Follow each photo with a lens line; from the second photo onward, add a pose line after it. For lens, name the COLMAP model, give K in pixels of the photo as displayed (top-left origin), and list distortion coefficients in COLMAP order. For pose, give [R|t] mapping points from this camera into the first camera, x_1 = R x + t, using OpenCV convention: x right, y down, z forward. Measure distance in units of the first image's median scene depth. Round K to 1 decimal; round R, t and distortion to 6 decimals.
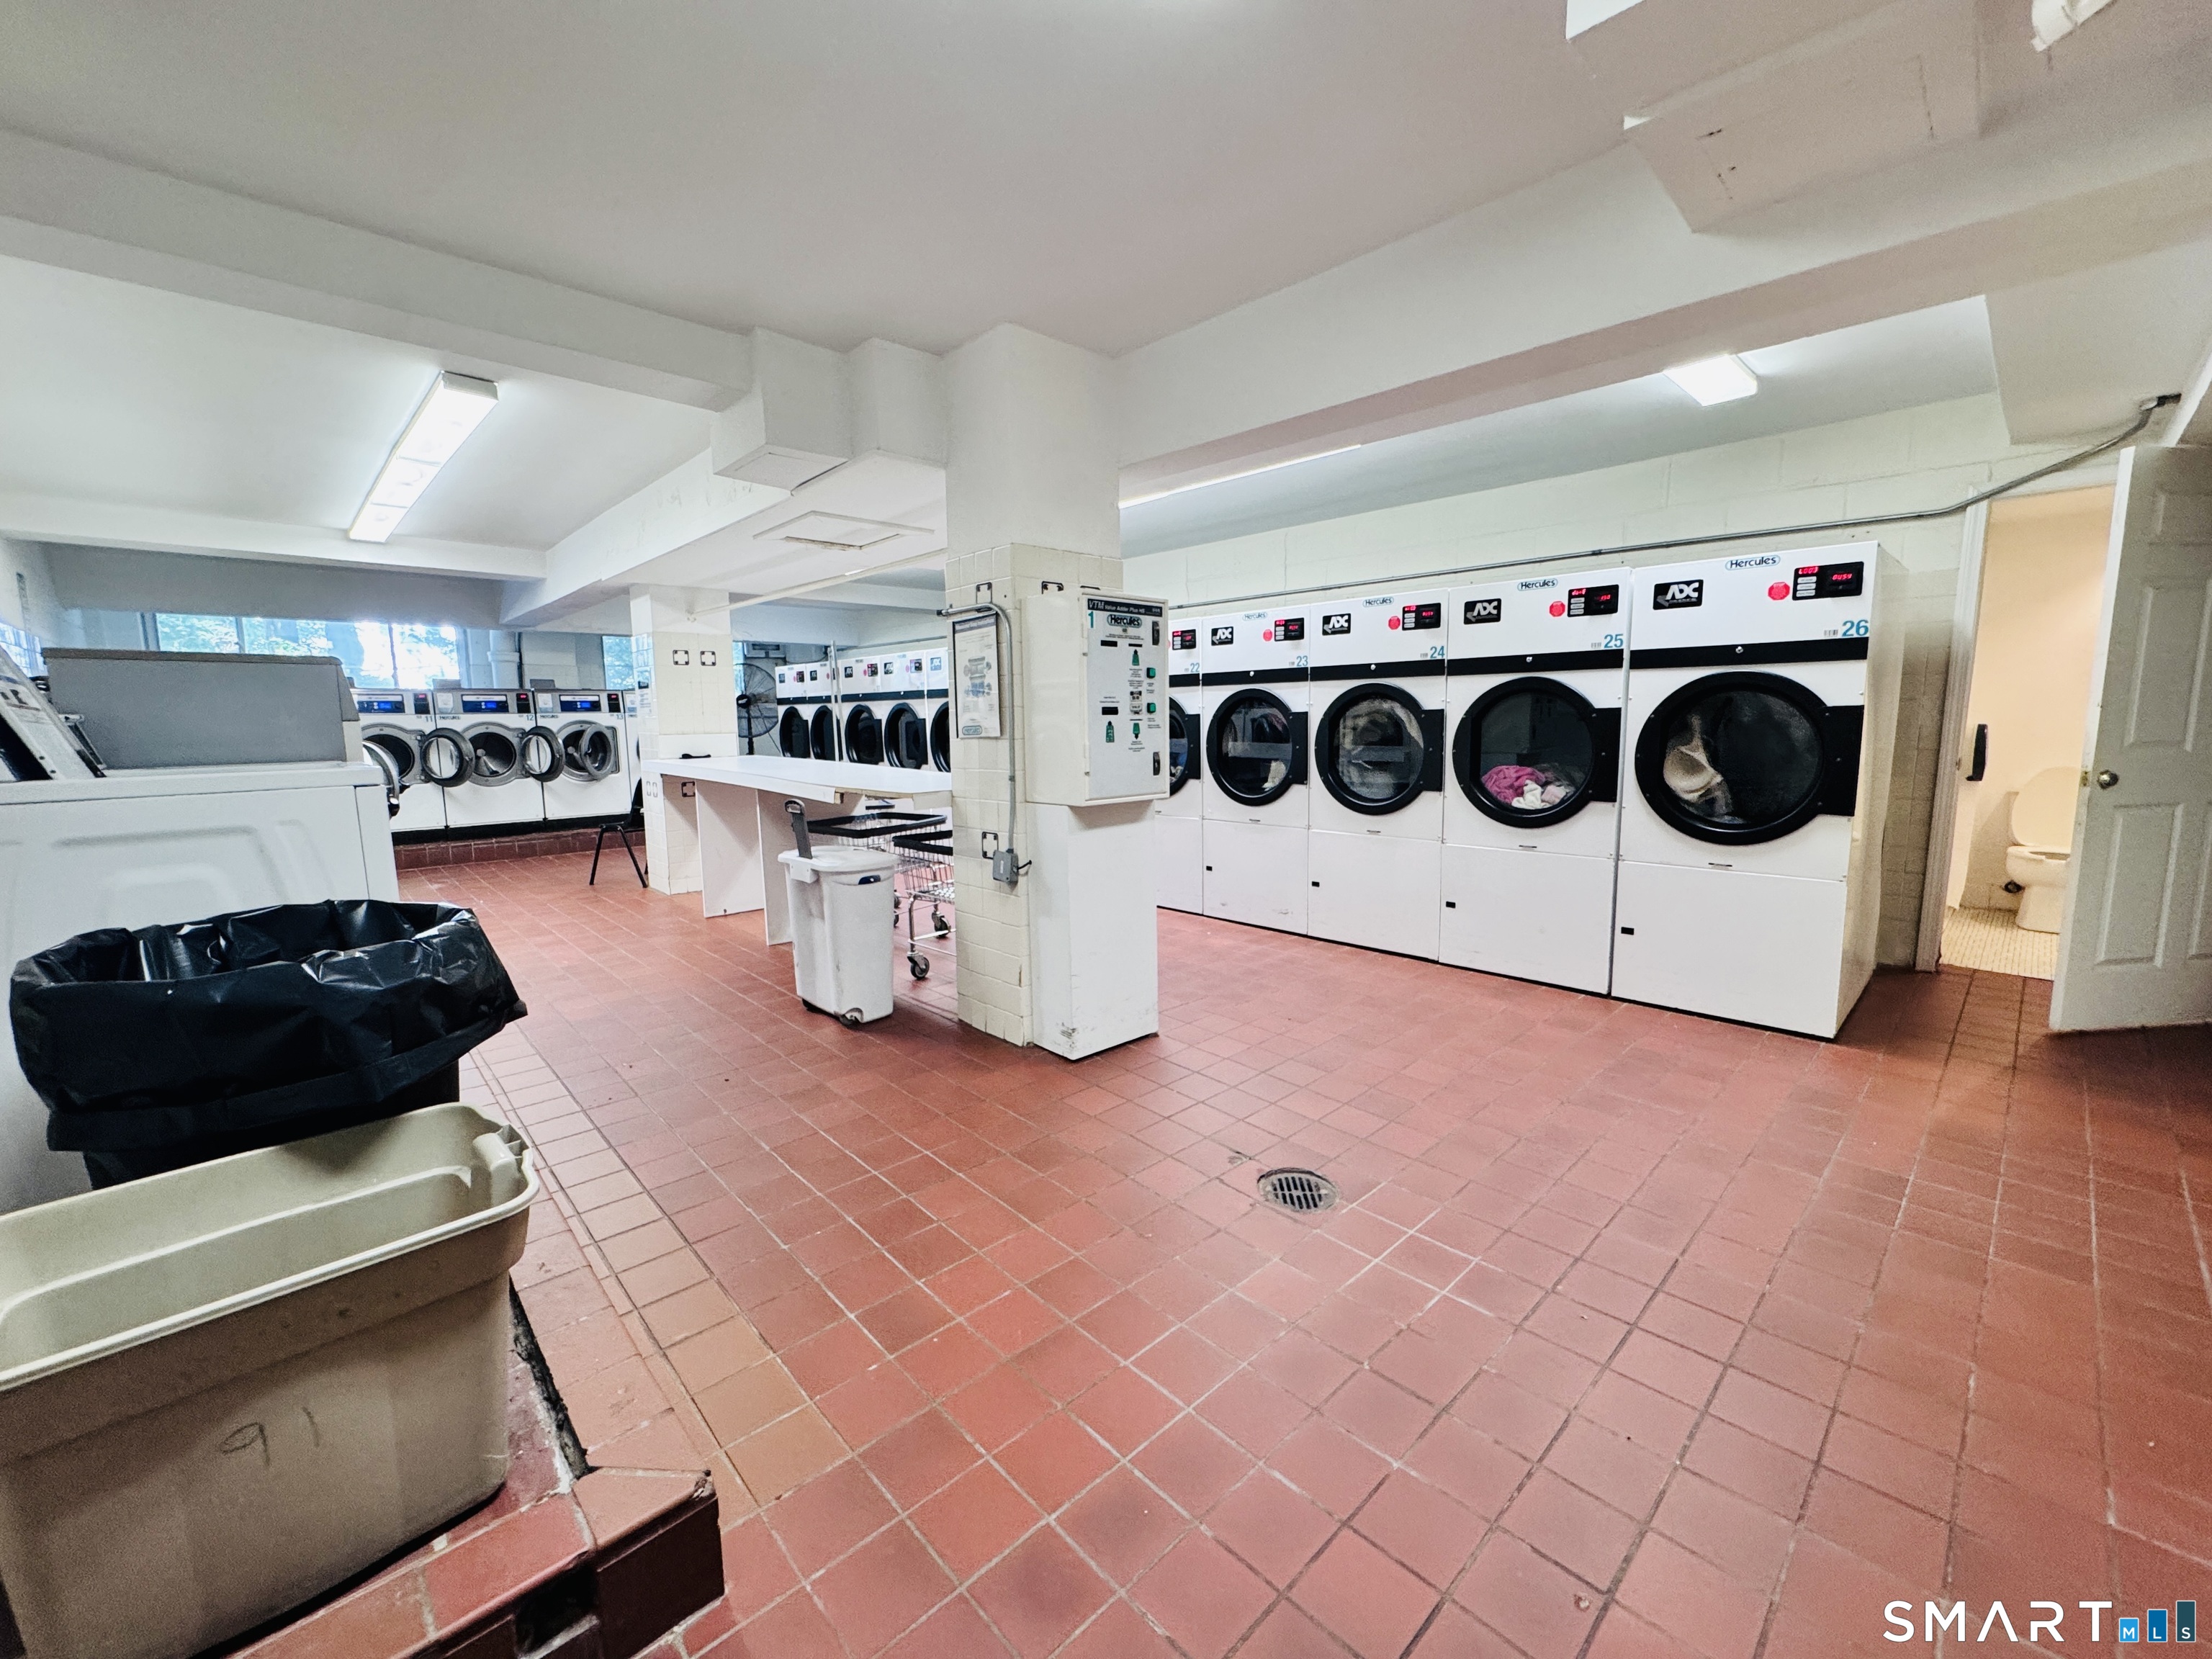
lens RADIAL K [[886.4, 0, 1111.5], [0, 886.4, 822.6], [0, 0, 1]] dist [-0.004604, -0.000087]
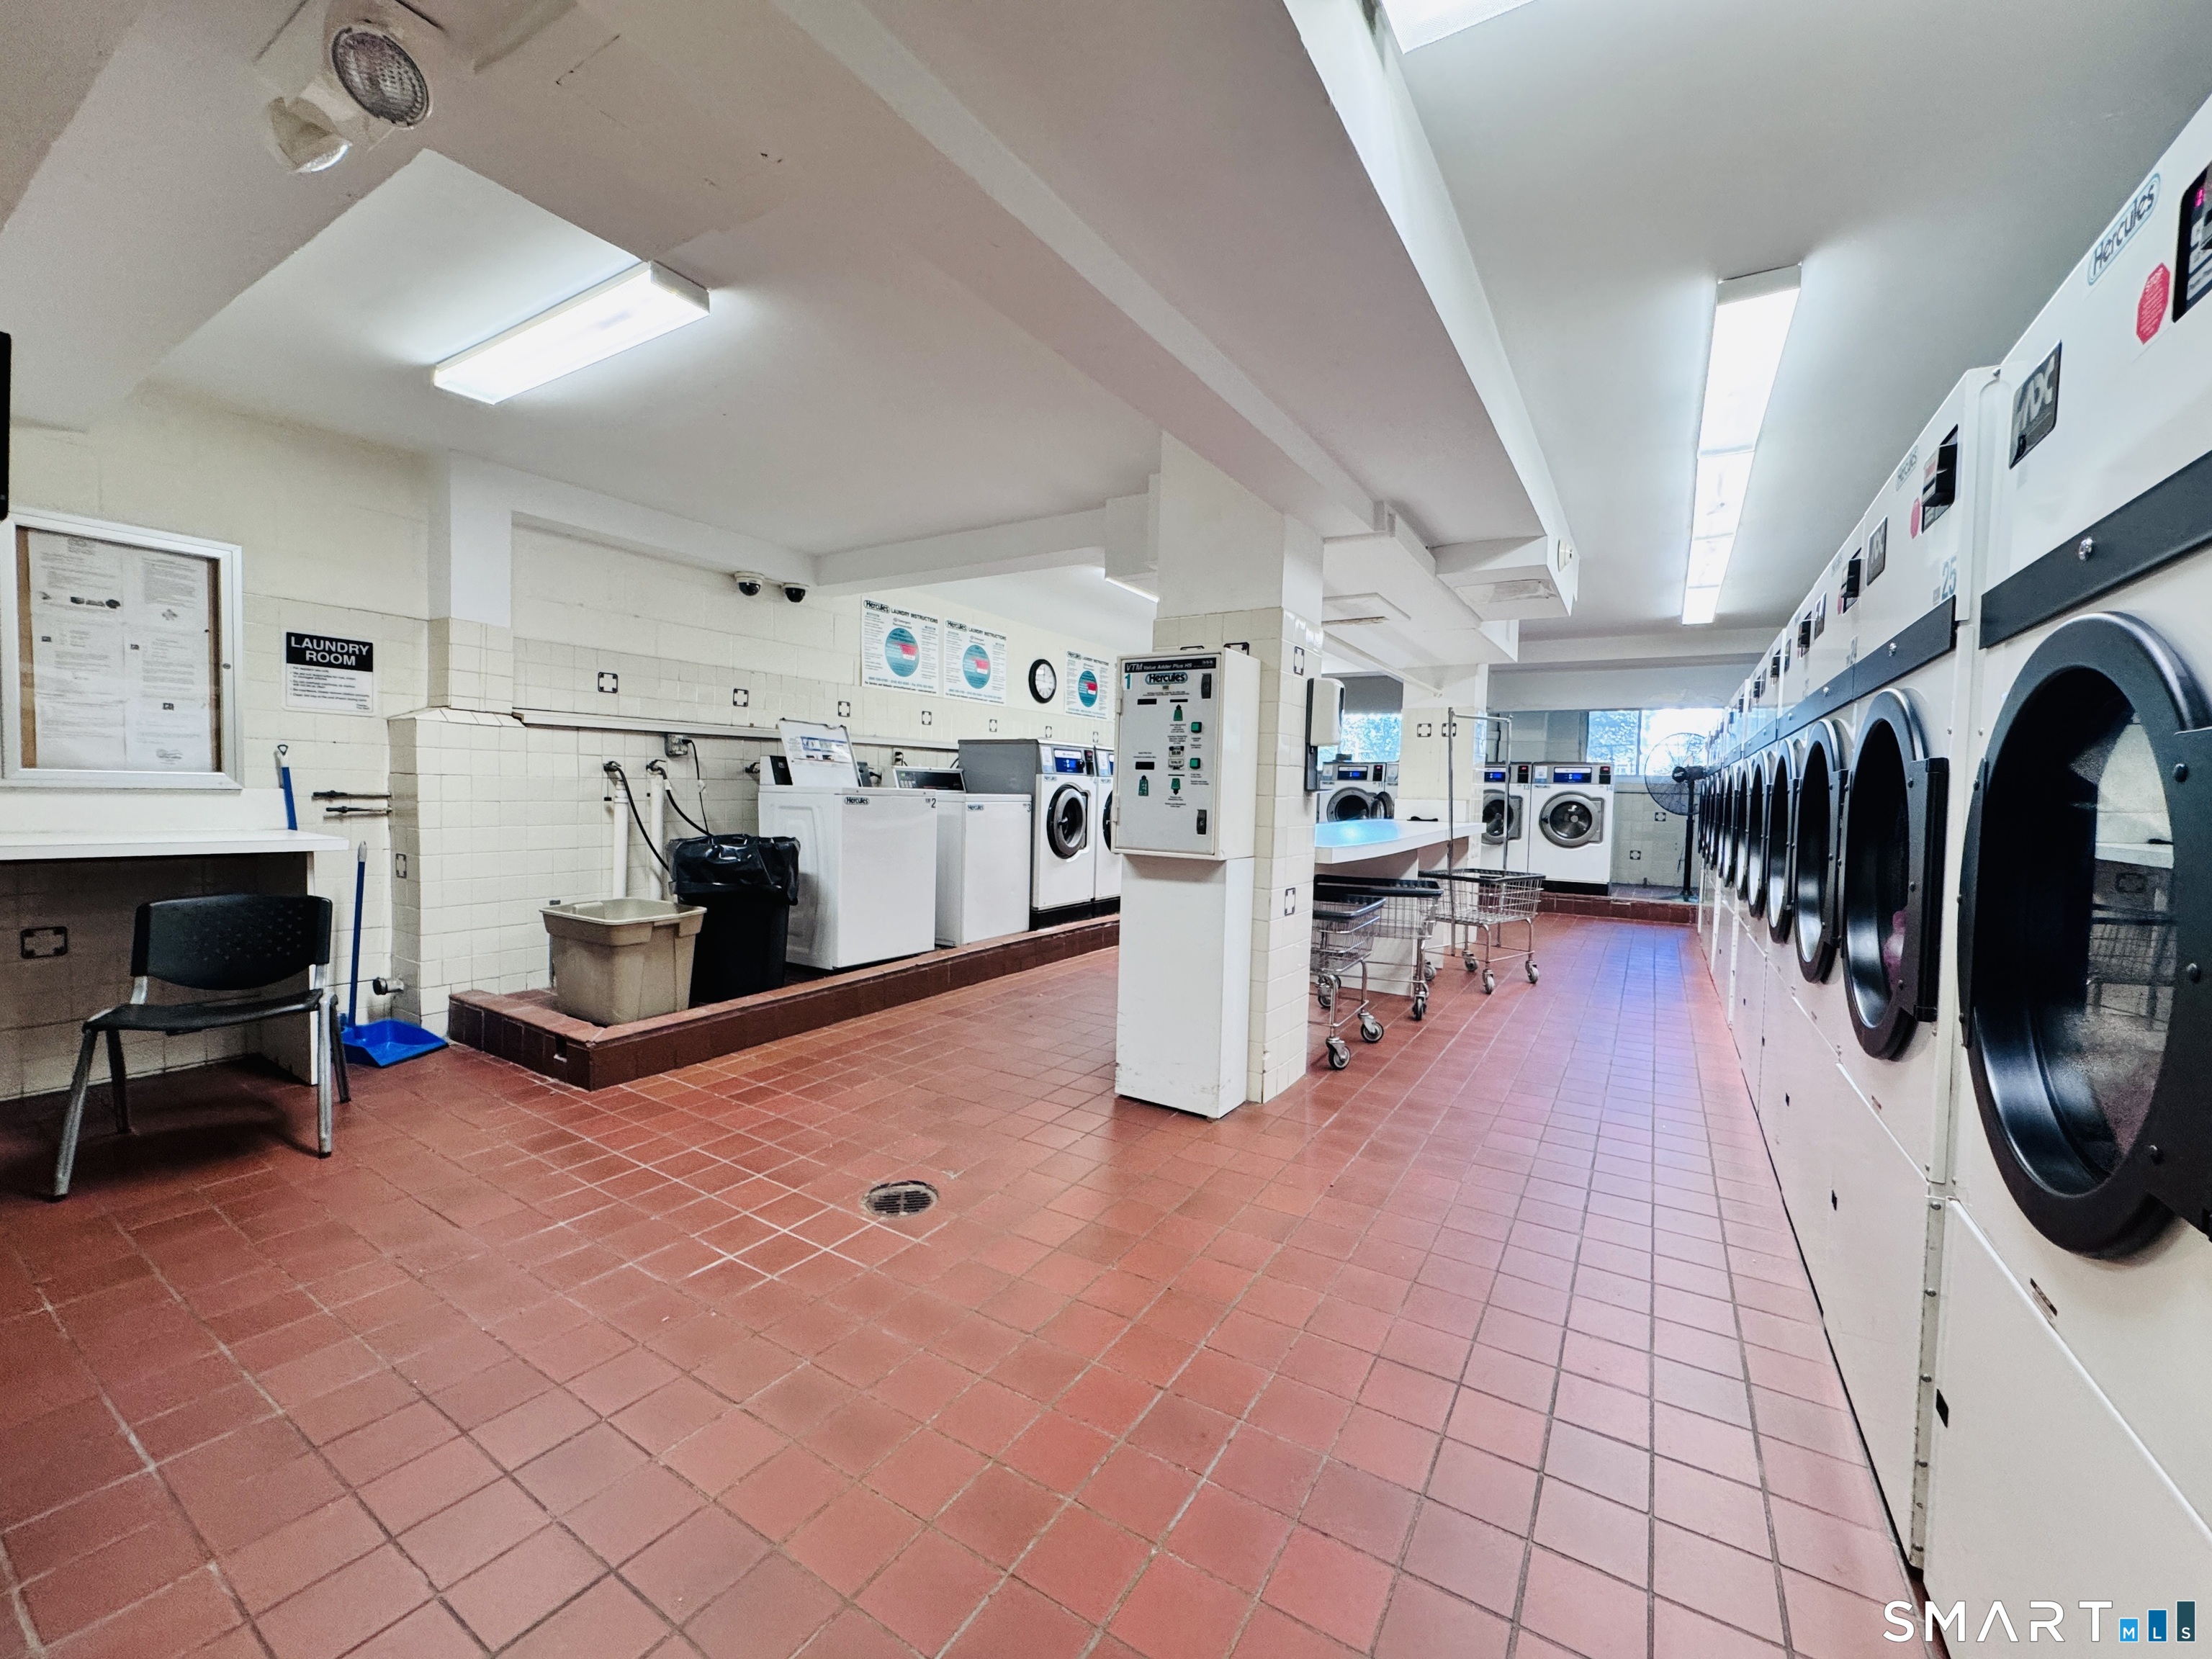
lens RADIAL K [[886.4, 0, 1104.3], [0, 886.4, 825.5], [0, 0, 1]] dist [-0.004604, -0.000087]
pose [[0.220047, 0.061861, -0.973526, 0.976977], [-0.145977, 0.988838, 0.029839, -0.078455], [0.964505, 0.135547, 0.226621, 0.707399]]
